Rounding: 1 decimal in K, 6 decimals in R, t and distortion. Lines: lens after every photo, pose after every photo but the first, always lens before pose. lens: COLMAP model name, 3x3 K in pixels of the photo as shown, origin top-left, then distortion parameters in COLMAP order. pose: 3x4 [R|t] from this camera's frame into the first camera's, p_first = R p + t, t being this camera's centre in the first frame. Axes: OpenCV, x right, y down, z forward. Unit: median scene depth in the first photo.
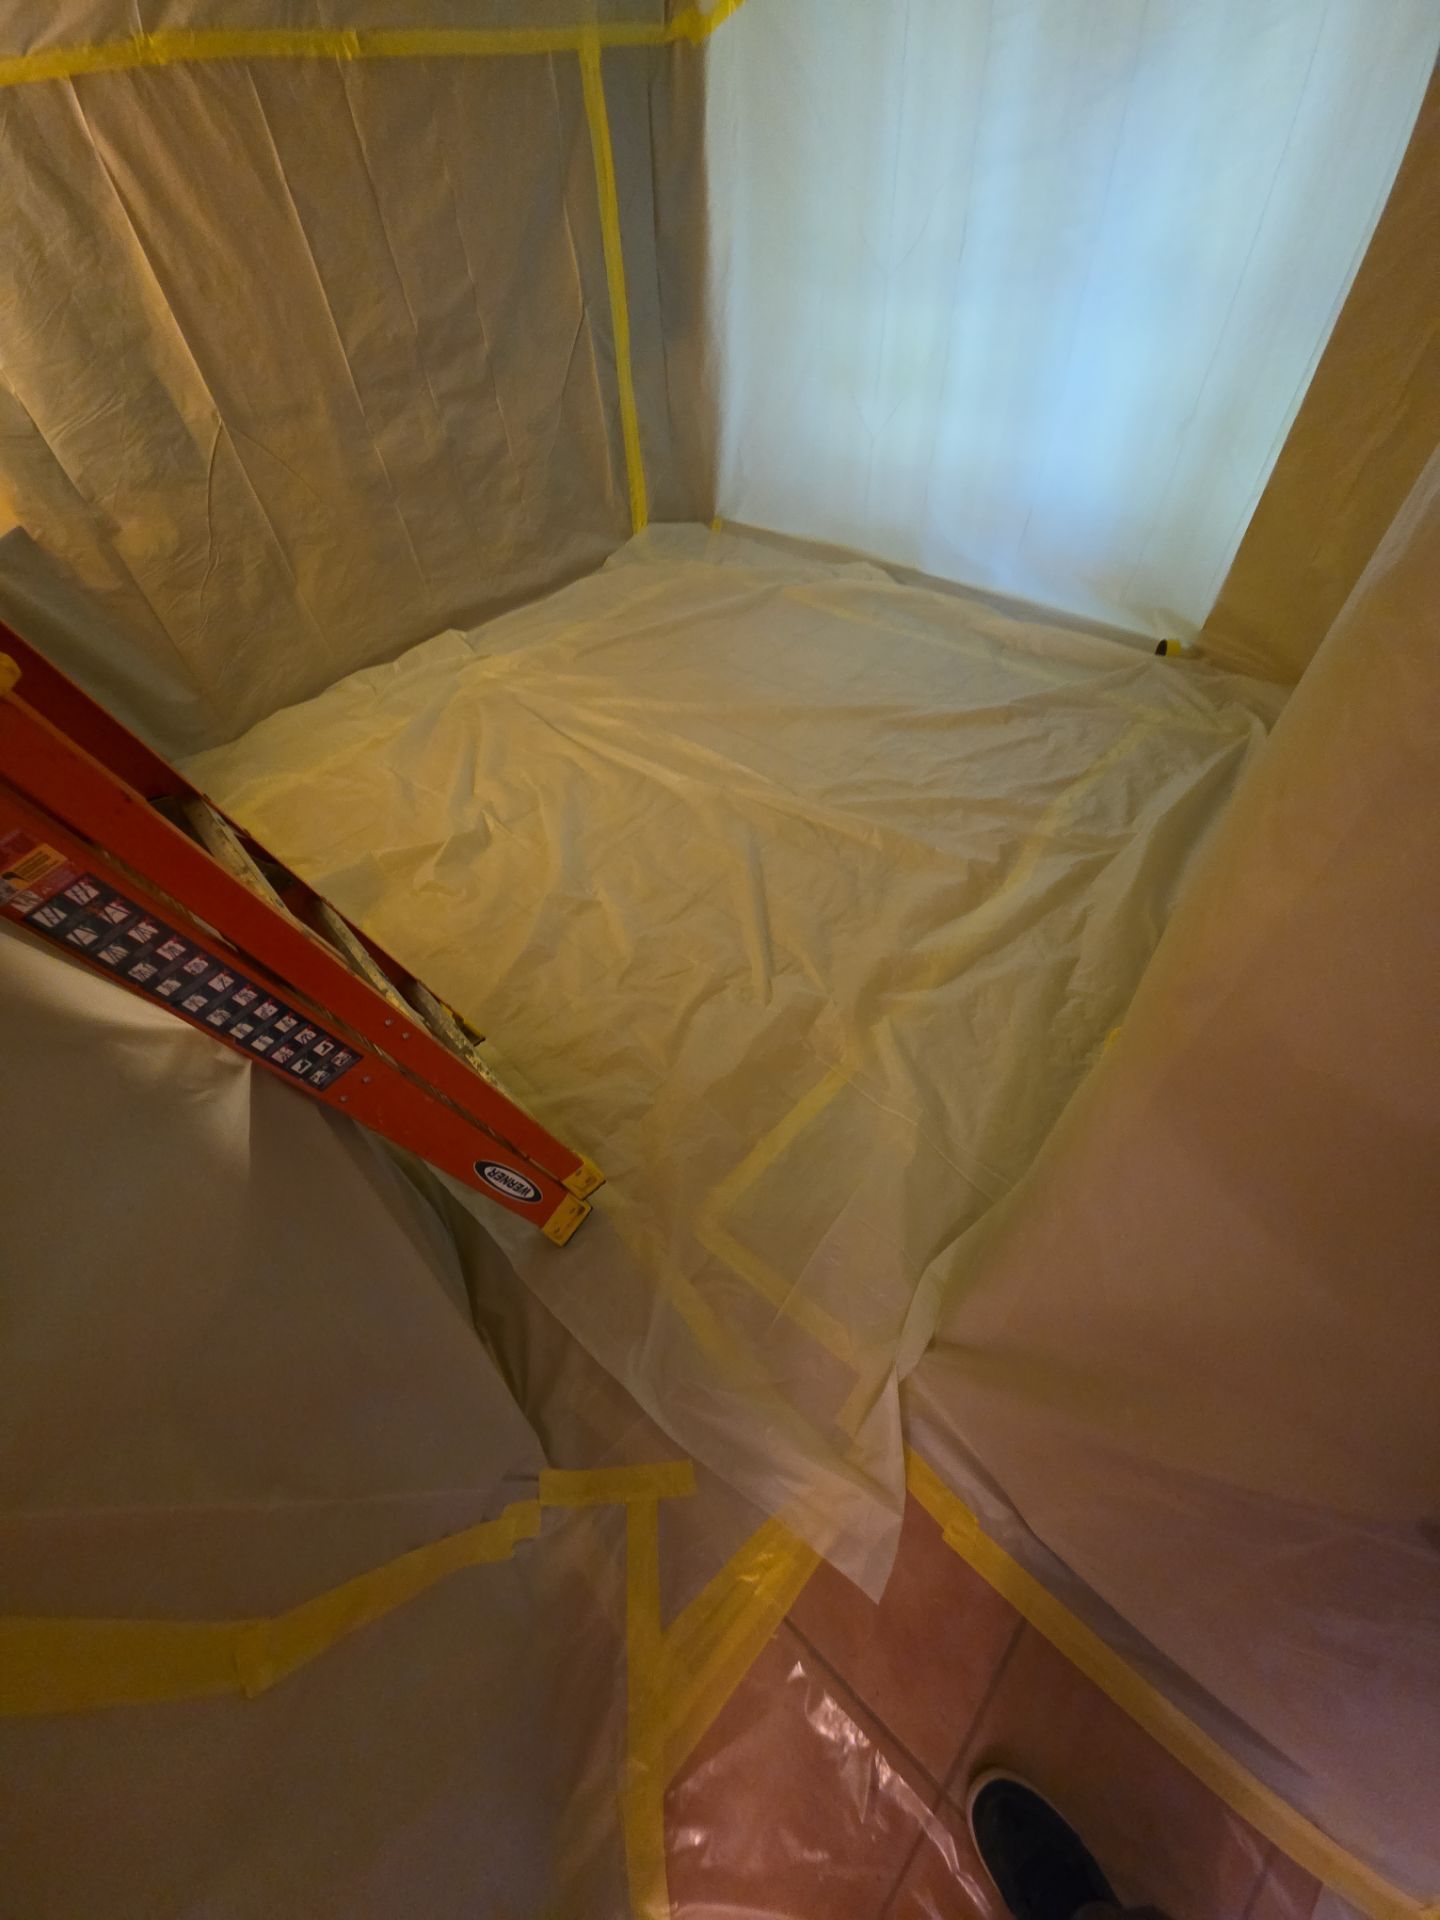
lens RADIAL K [[752.2, 0, 719.9], [0, 752.2, 958.2], [0, 0, 1]] dist [0.010929, -0.007969]
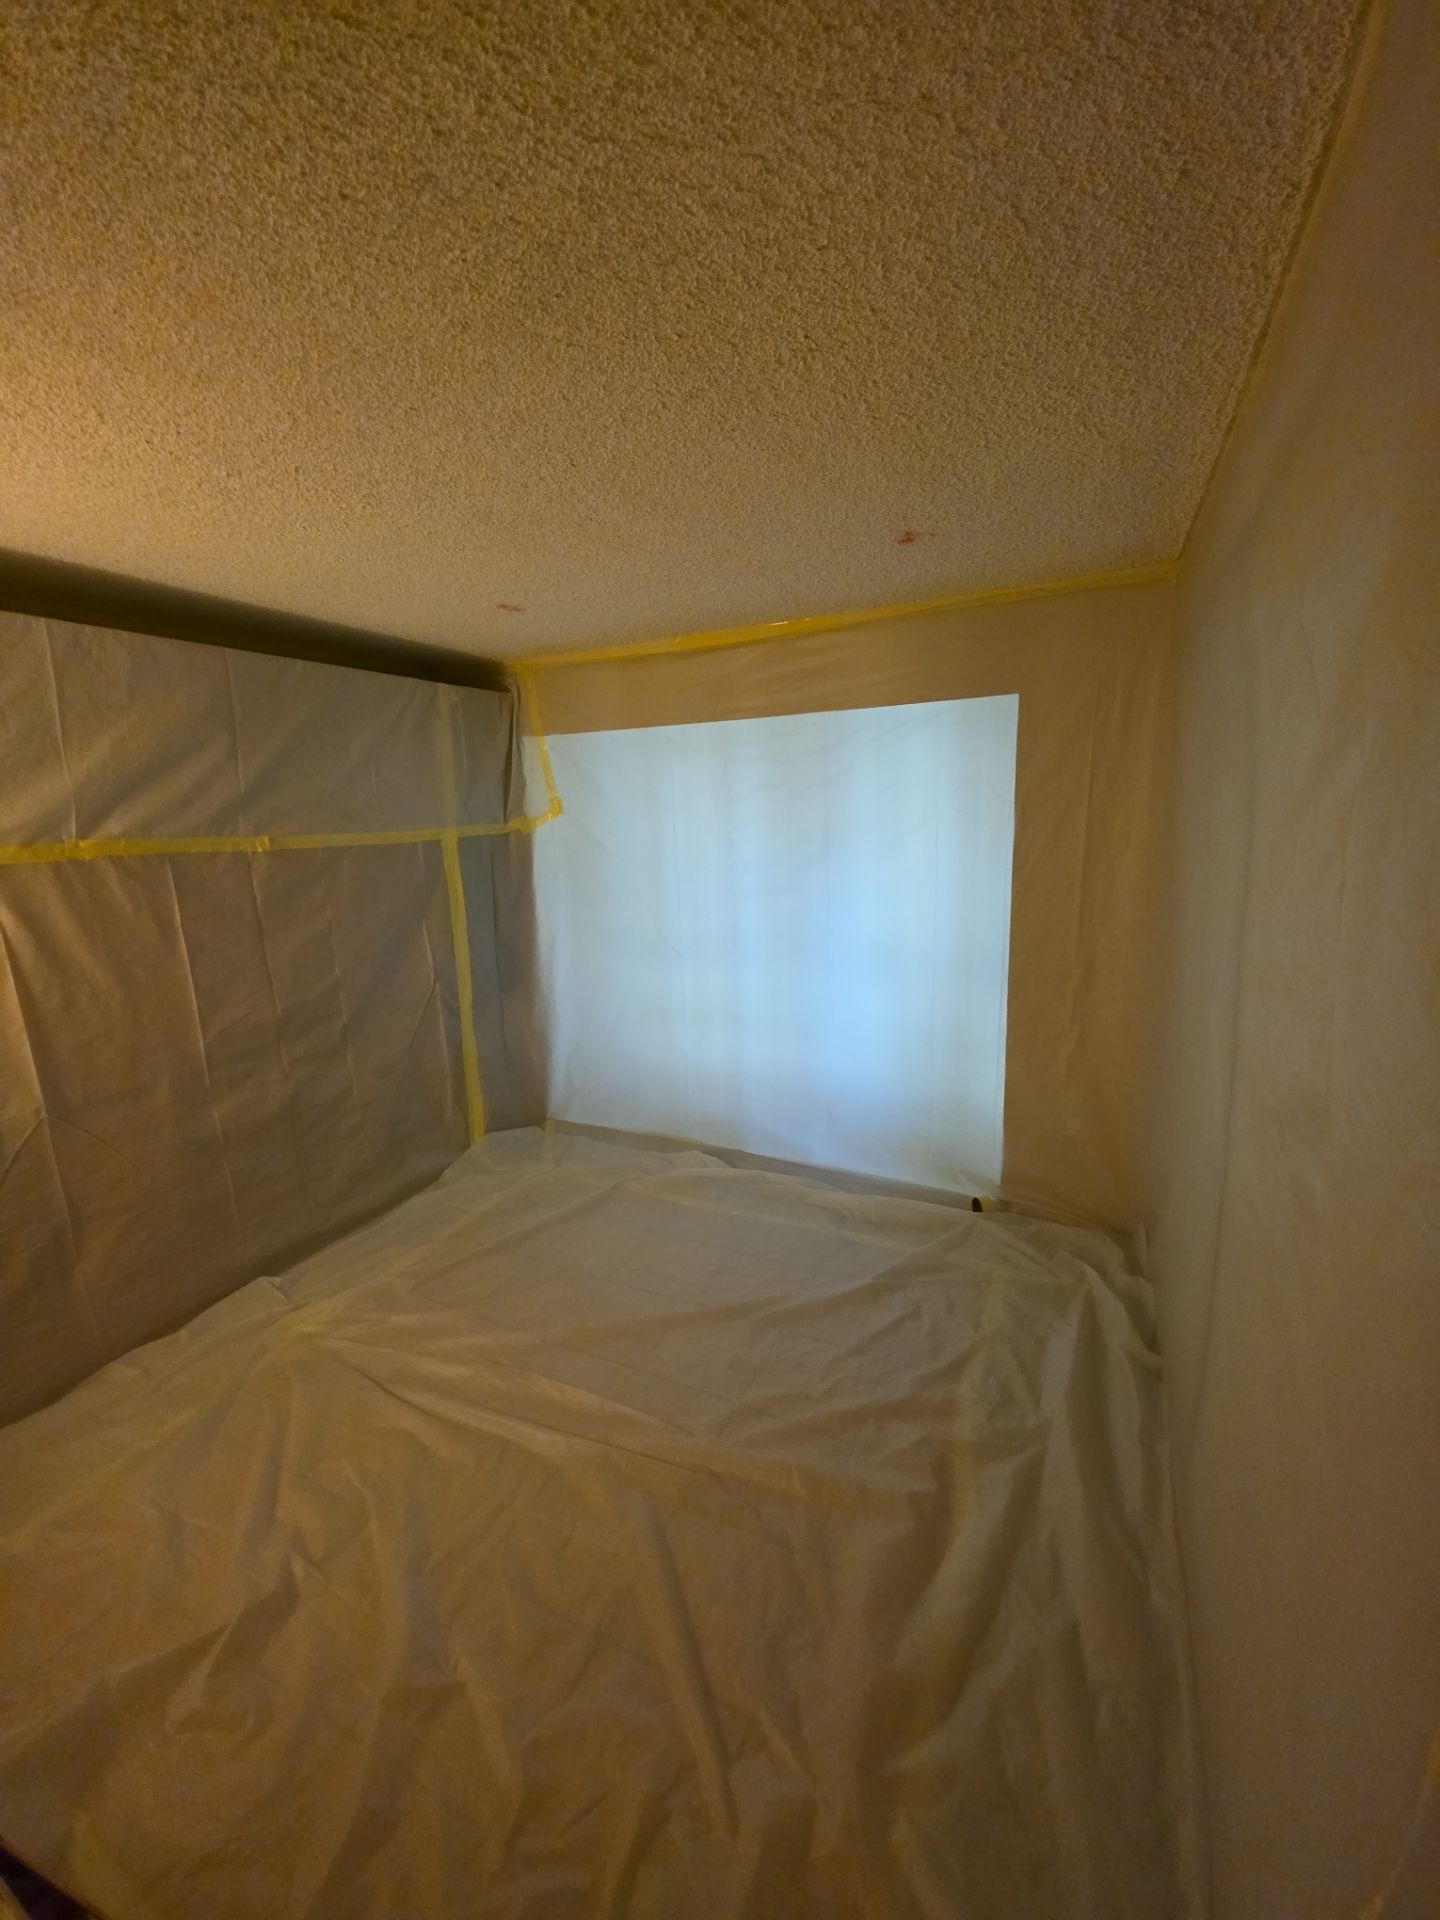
lens RADIAL K [[752.2, 0, 714.7], [0, 752.2, 949.4], [0, 0, 1]] dist [0.010929, -0.007969]
pose [[0.962537, -0.037976, 0.268479, -0.083699], [0.196674, 0.779396, -0.594862, -0.127848], [-0.186661, 0.625379, 0.757666, -0.017029]]
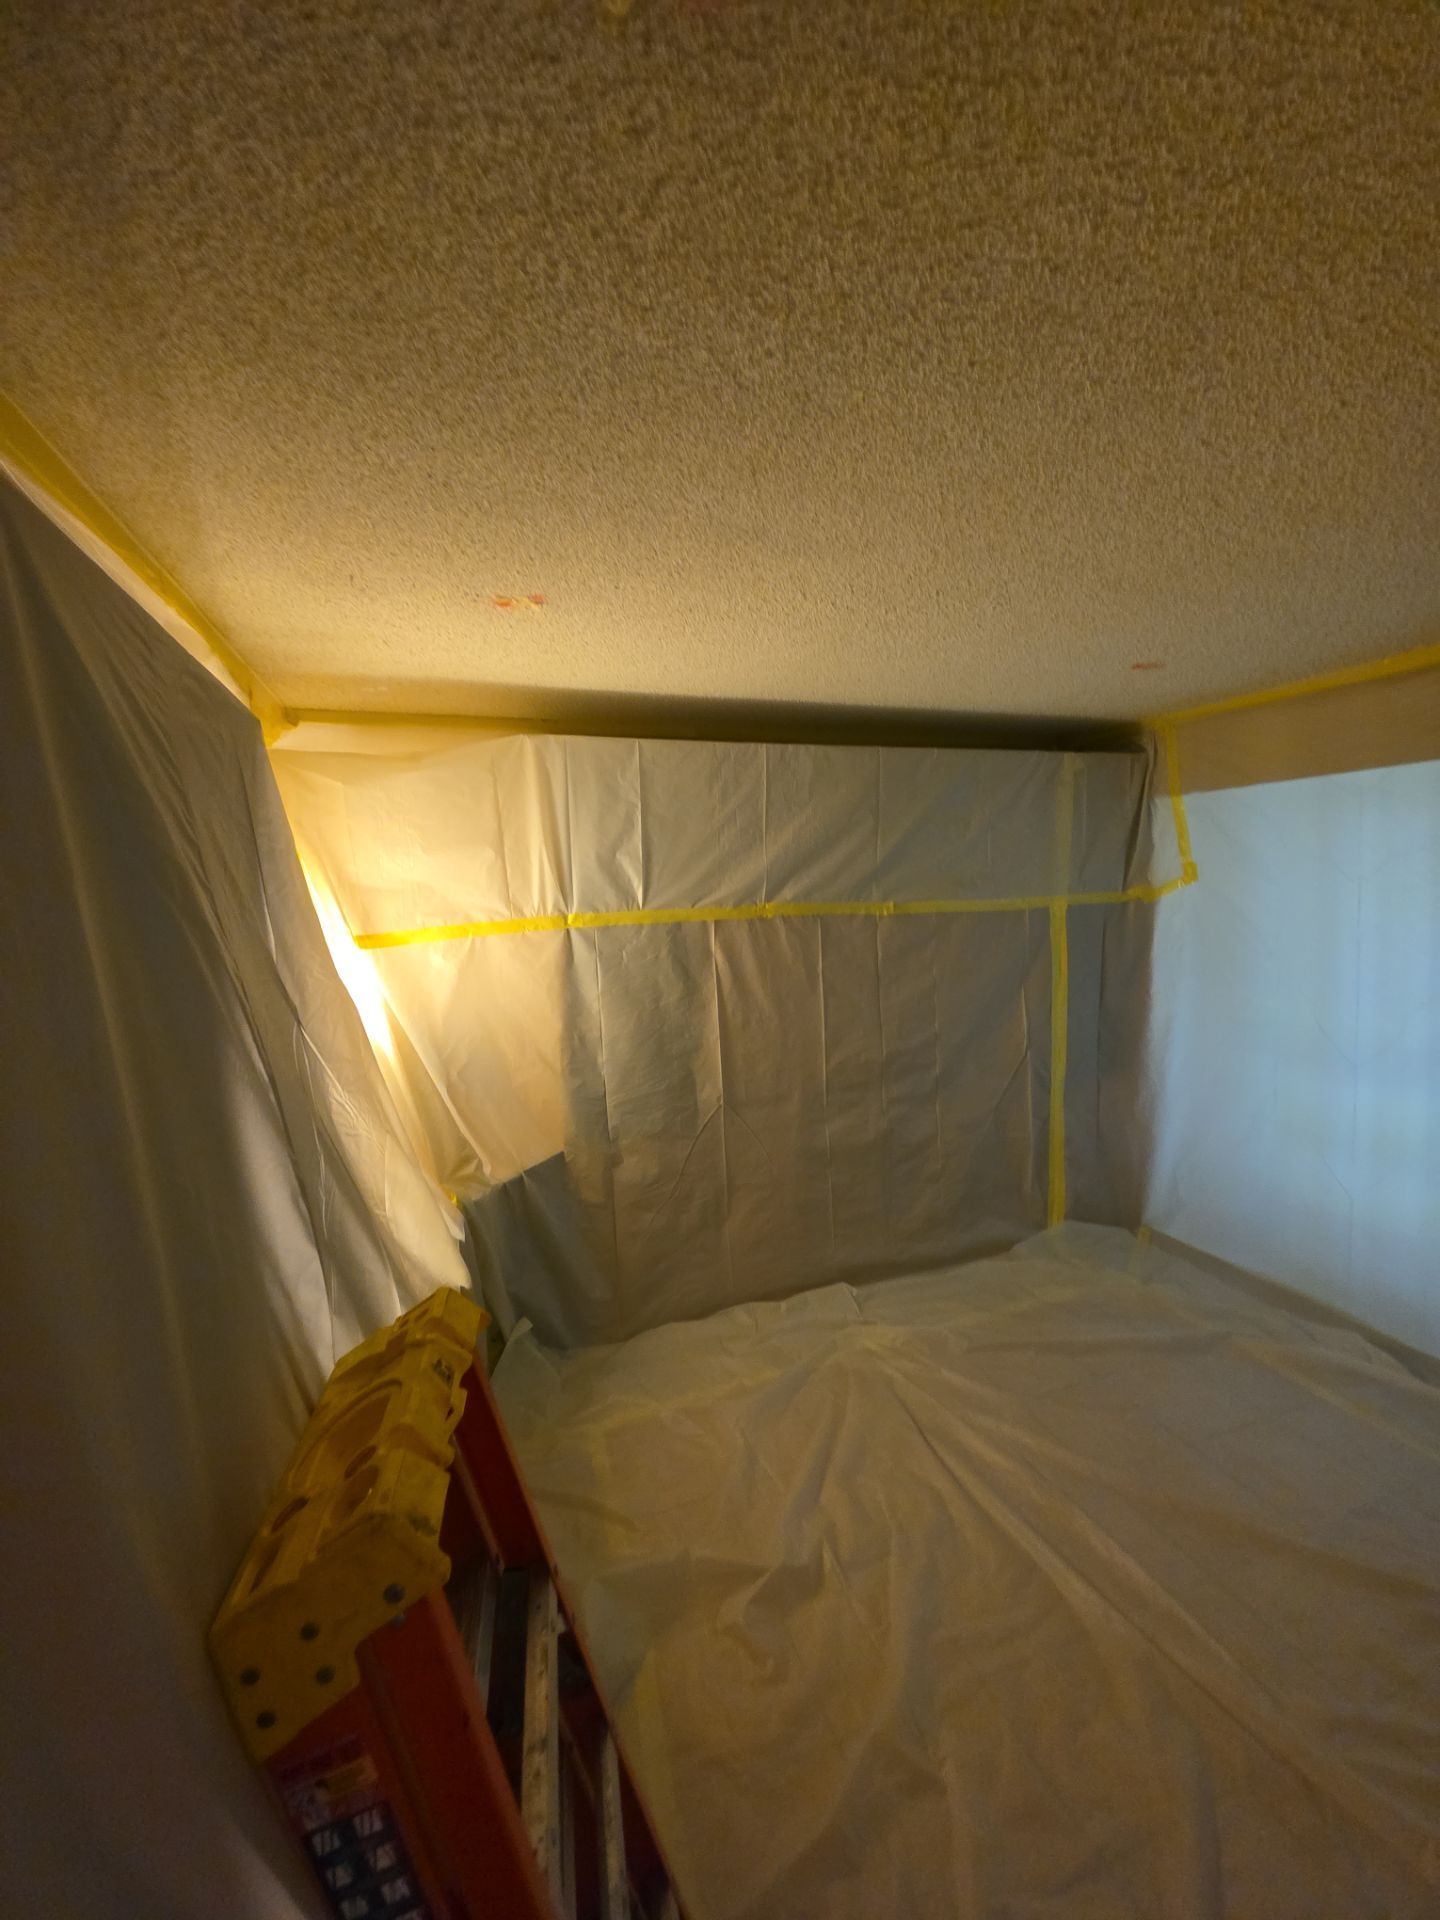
lens RADIAL K [[752.2, 0, 721.9], [0, 752.2, 949.9], [0, 0, 1]] dist [0.010929, -0.007969]
pose [[0.873300, 0.055397, -0.484024, -0.041250], [-0.368944, 0.724034, -0.582800, -0.133410], [0.318164, 0.687536, 0.652737, -0.030797]]
